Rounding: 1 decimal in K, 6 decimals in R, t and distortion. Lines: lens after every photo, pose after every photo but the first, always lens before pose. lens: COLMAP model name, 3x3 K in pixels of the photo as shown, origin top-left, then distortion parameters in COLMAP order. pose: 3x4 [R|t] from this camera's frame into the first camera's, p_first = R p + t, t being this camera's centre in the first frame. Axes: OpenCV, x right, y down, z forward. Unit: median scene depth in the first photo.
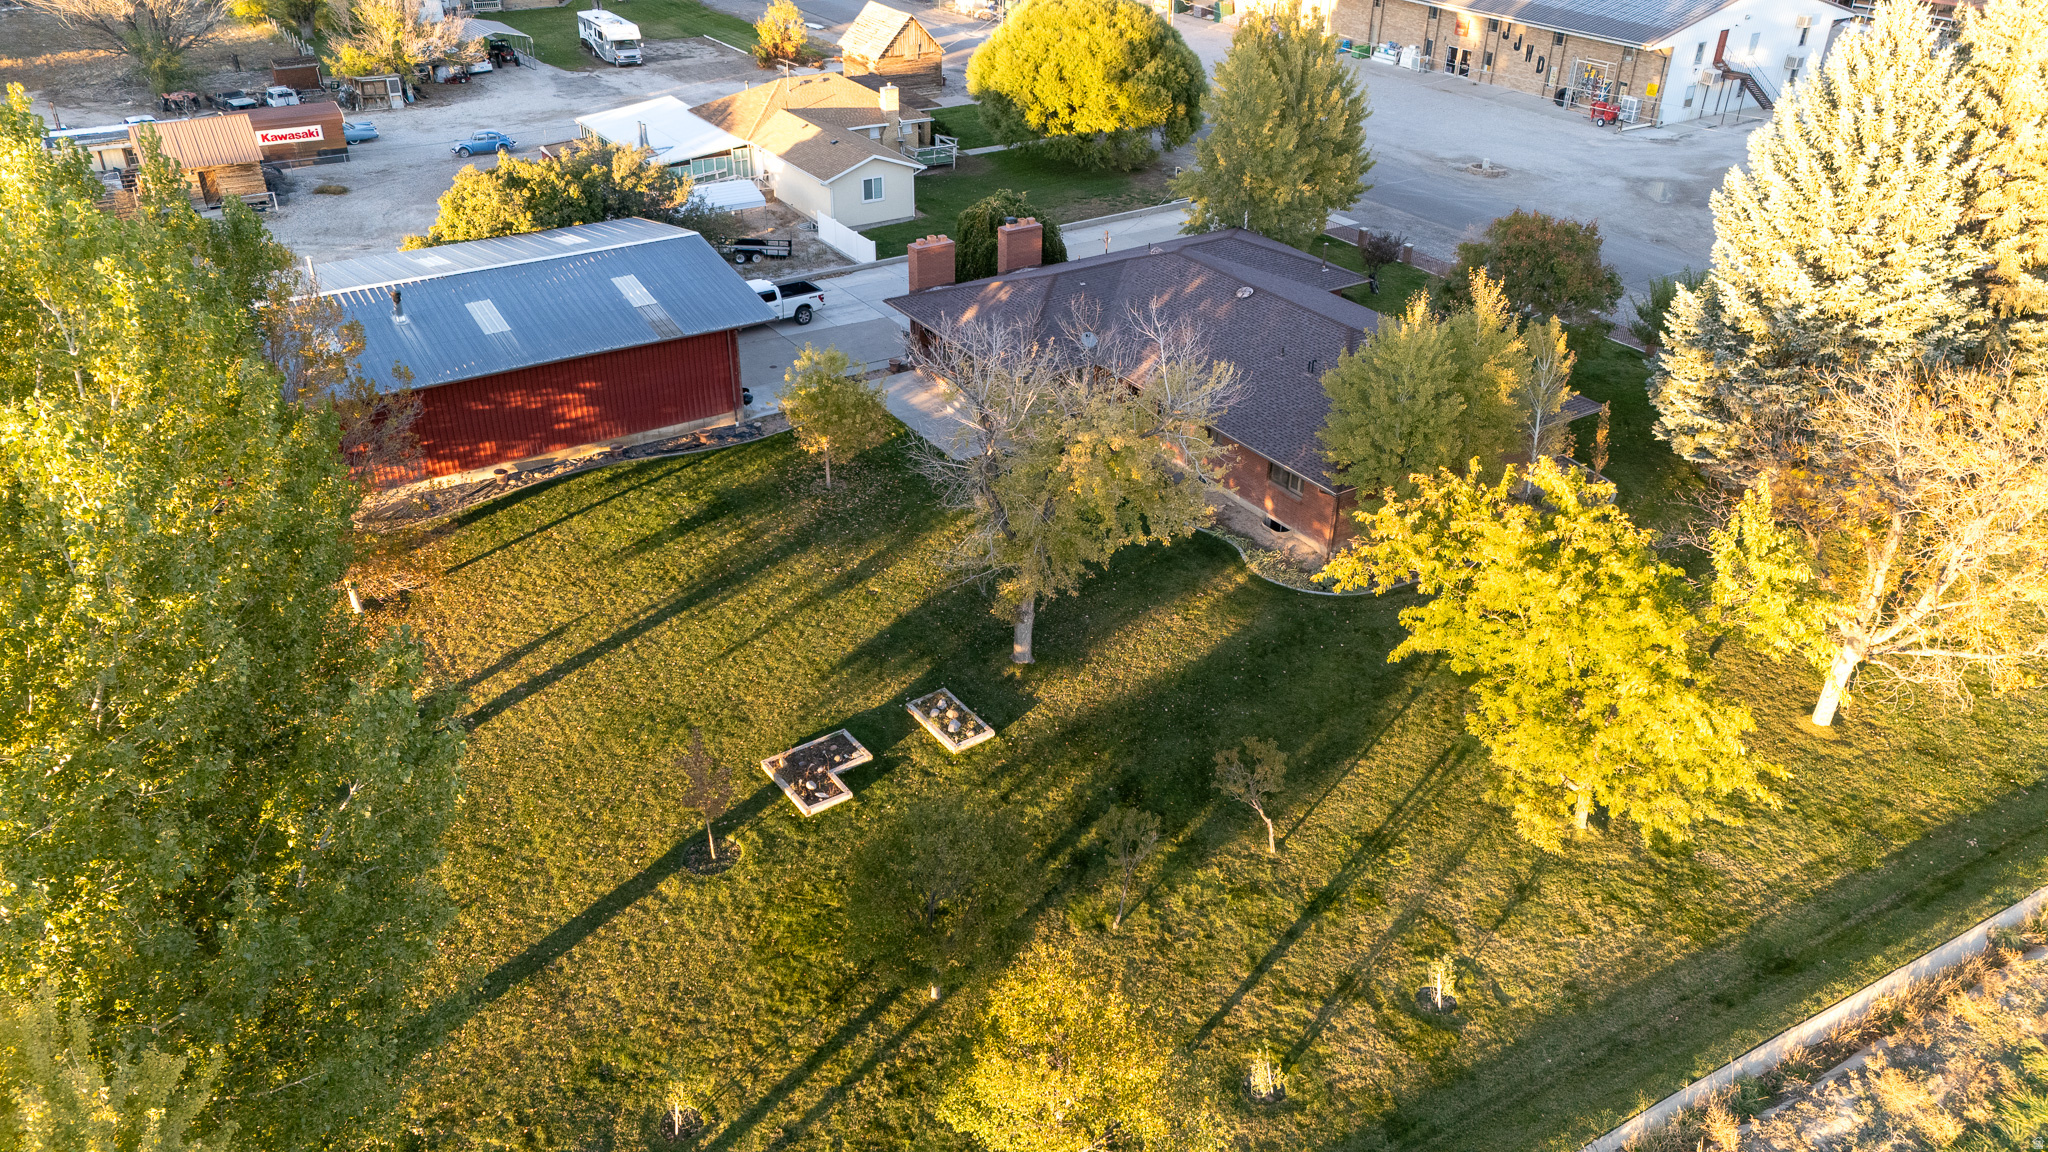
lens RADIAL K [[1507.0, 0, 1023.5], [0, 1507.0, 585.5], [0, 0, 1]] dist [0.027238, -0.020740]
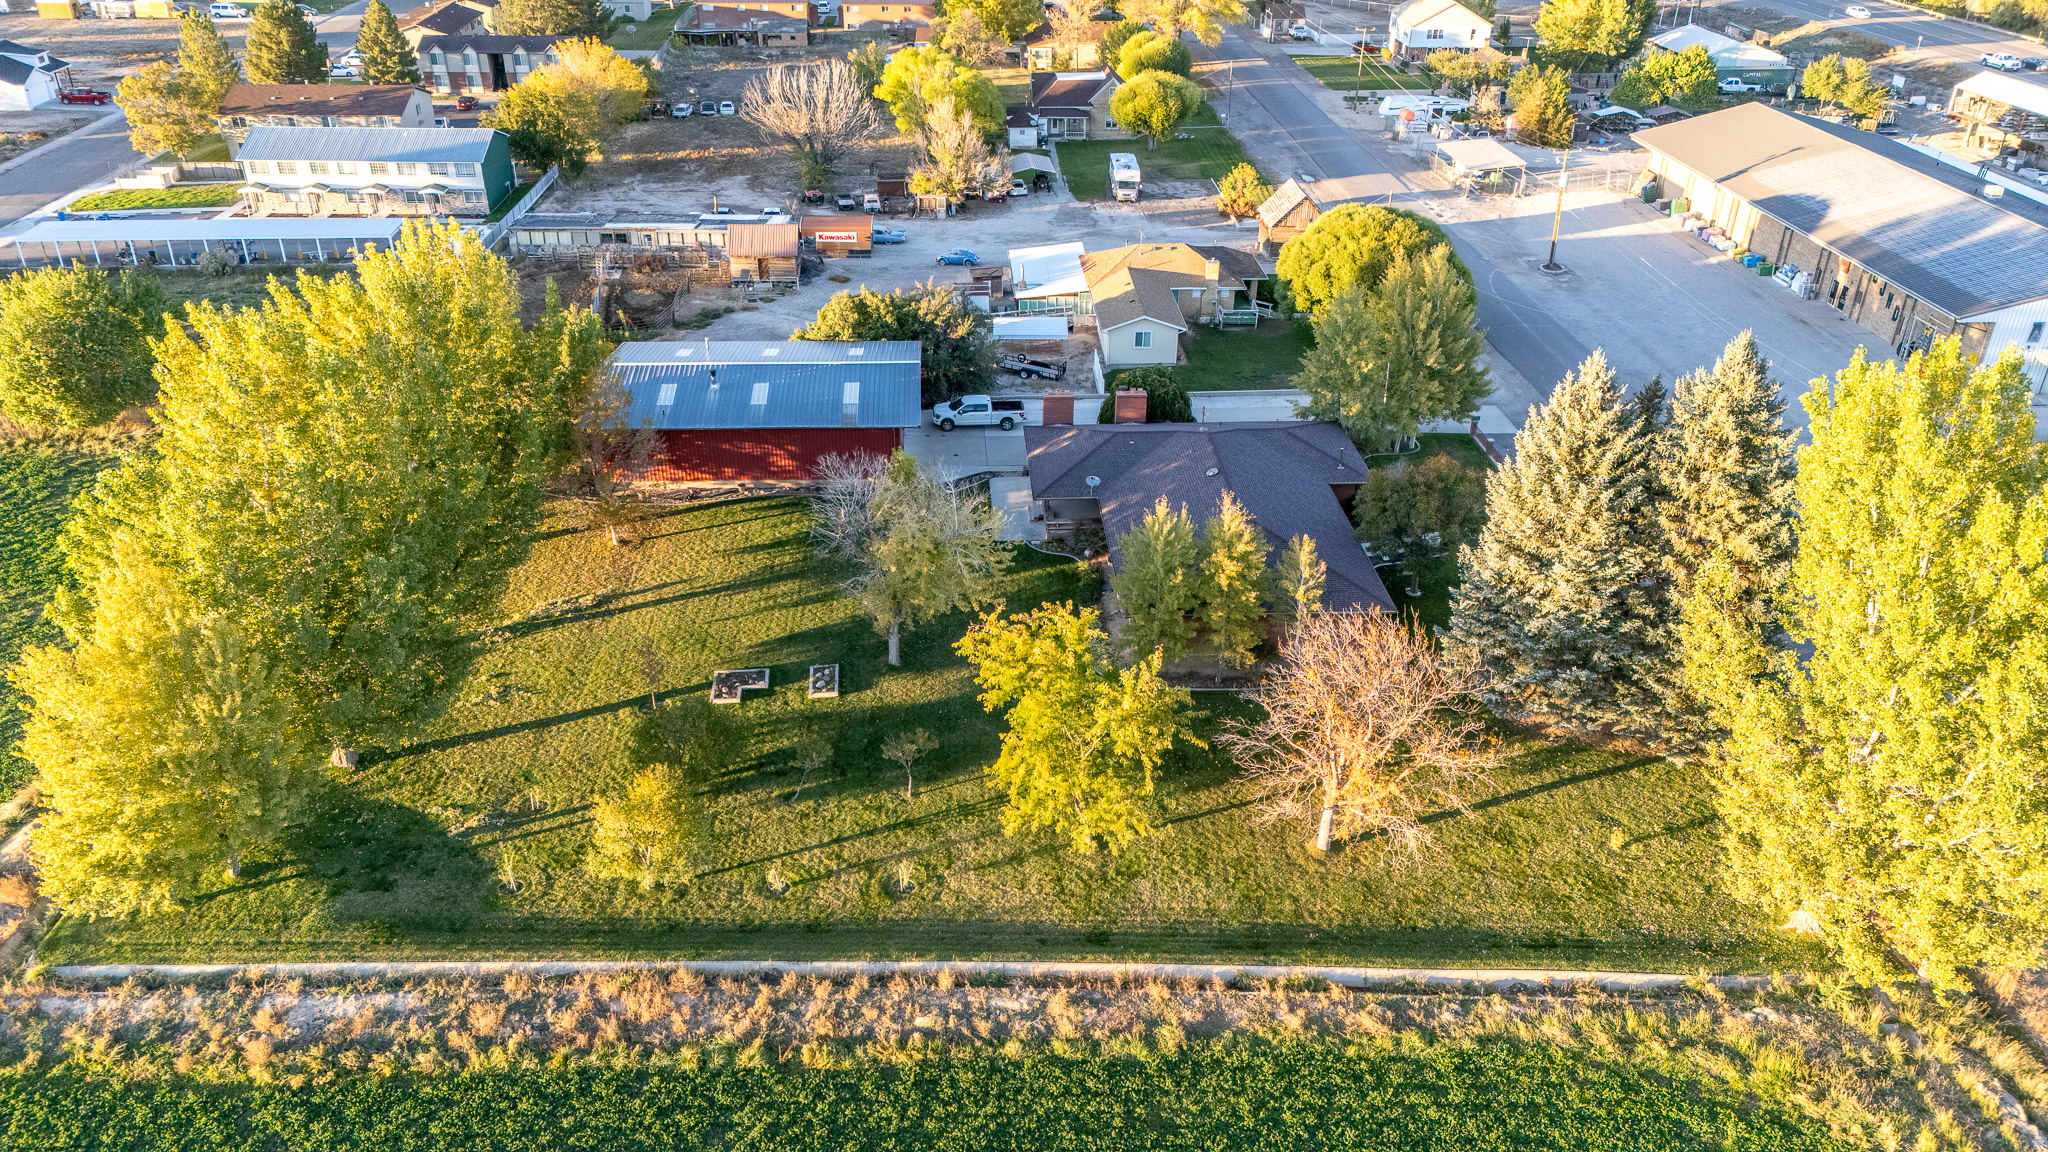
lens RADIAL K [[1507.0, 0, 1018.5], [0, 1507.0, 570.9], [0, 0, 1]] dist [0.027238, -0.020740]
pose [[0.860371, 0.233597, -0.452984, 0.674757], [-0.251463, 0.967631, 0.021378, -0.093862], [0.443315, 0.095516, 0.891262, -0.331054]]
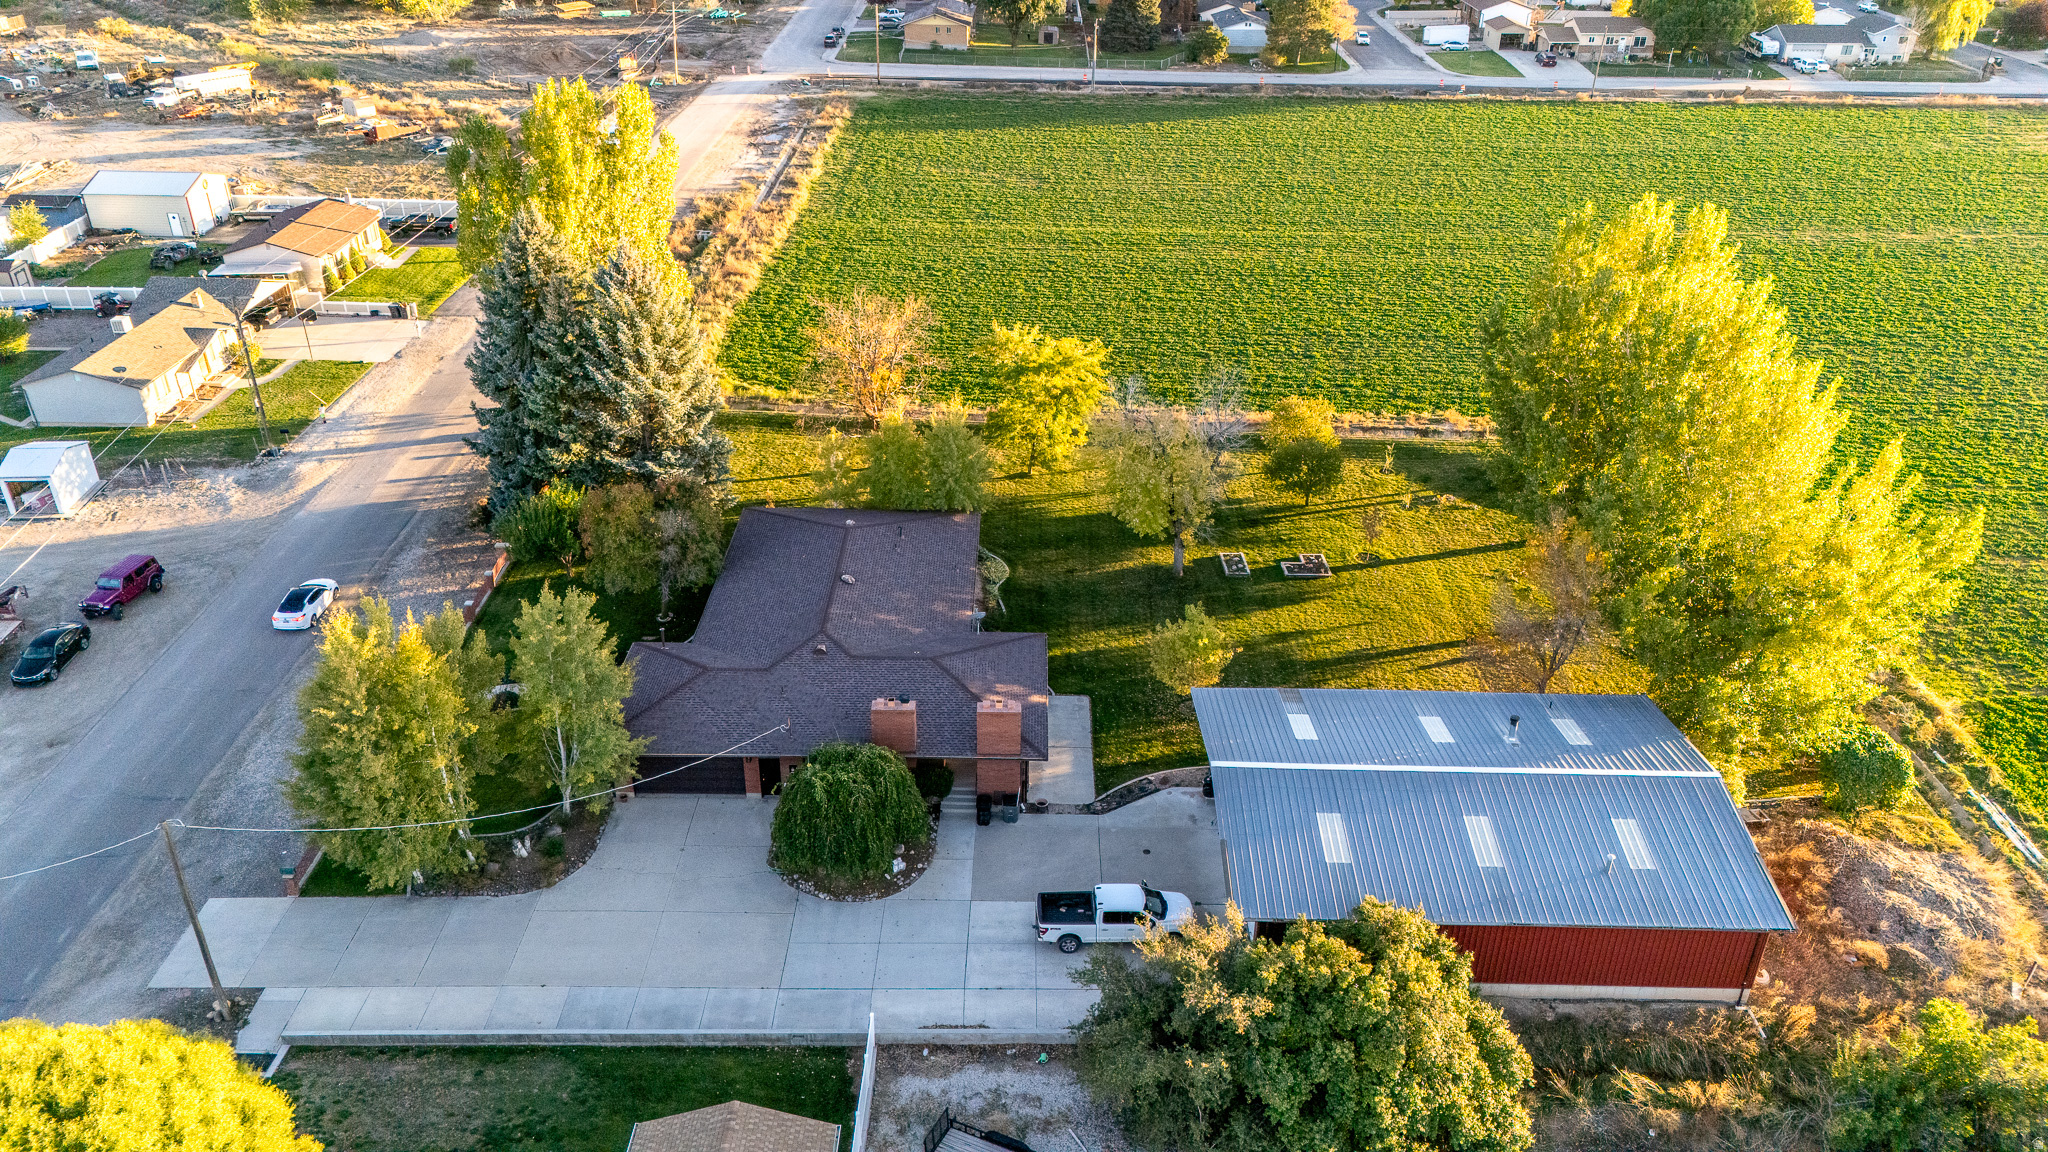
lens RADIAL K [[1507.0, 0, 1023.5], [0, 1507.0, 578.3], [0, 0, 1]] dist [0.027238, -0.020740]
pose [[-0.828436, -0.296037, 0.475453, -0.587340], [0.259420, 0.549530, 0.794177, -1.191510], [-0.496382, 0.781267, -0.378453, 1.456474]]
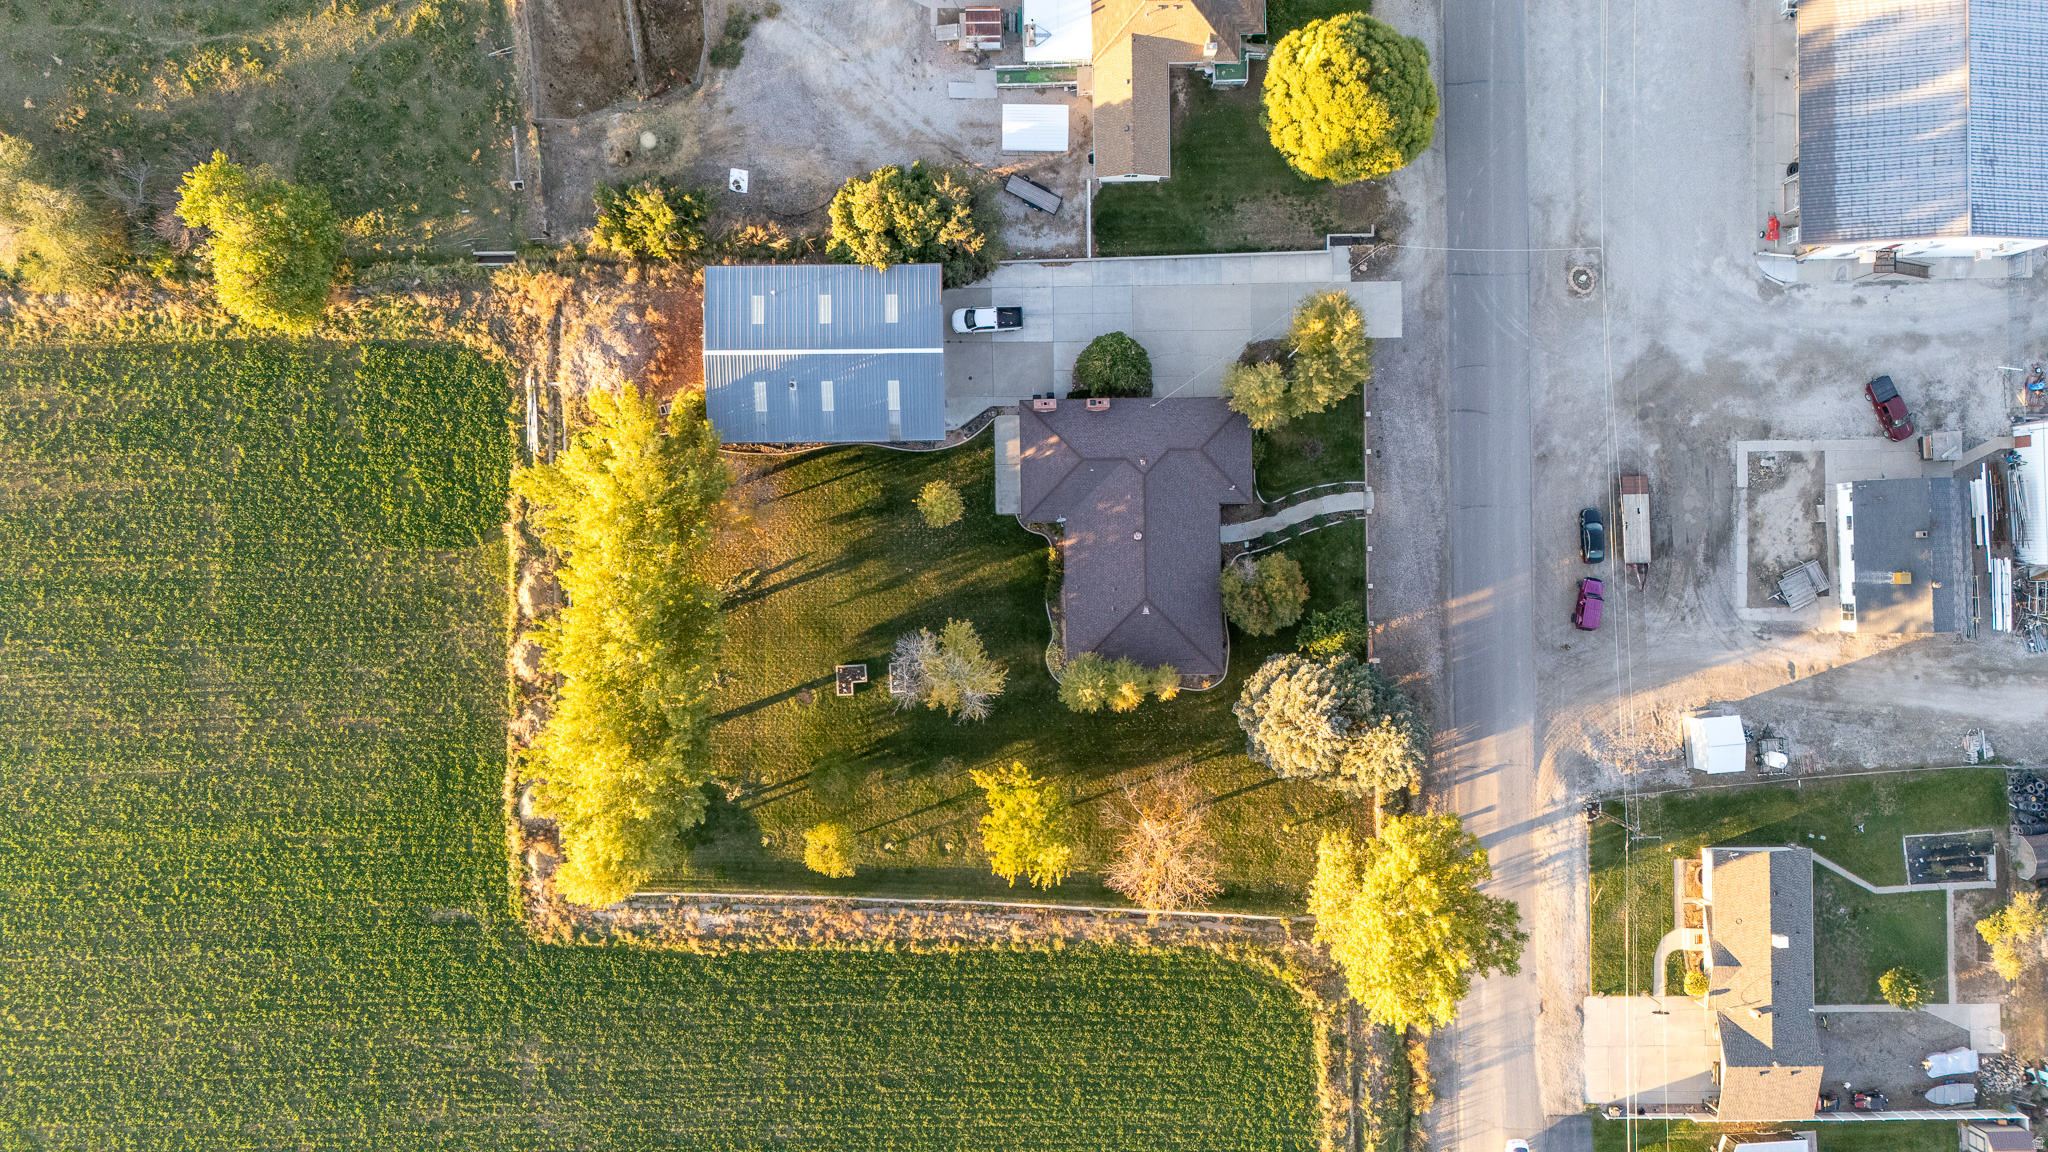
lens RADIAL K [[1507.0, 0, 1031.8], [0, 1507.0, 573.0], [0, 0, 1]] dist [0.027238, -0.020740]
pose [[0.842130, 0.539271, -0.001753, 0.054500], [-0.273138, 0.429333, 0.860853, -2.060828], [0.464986, -0.724472, 0.508850, -0.208303]]
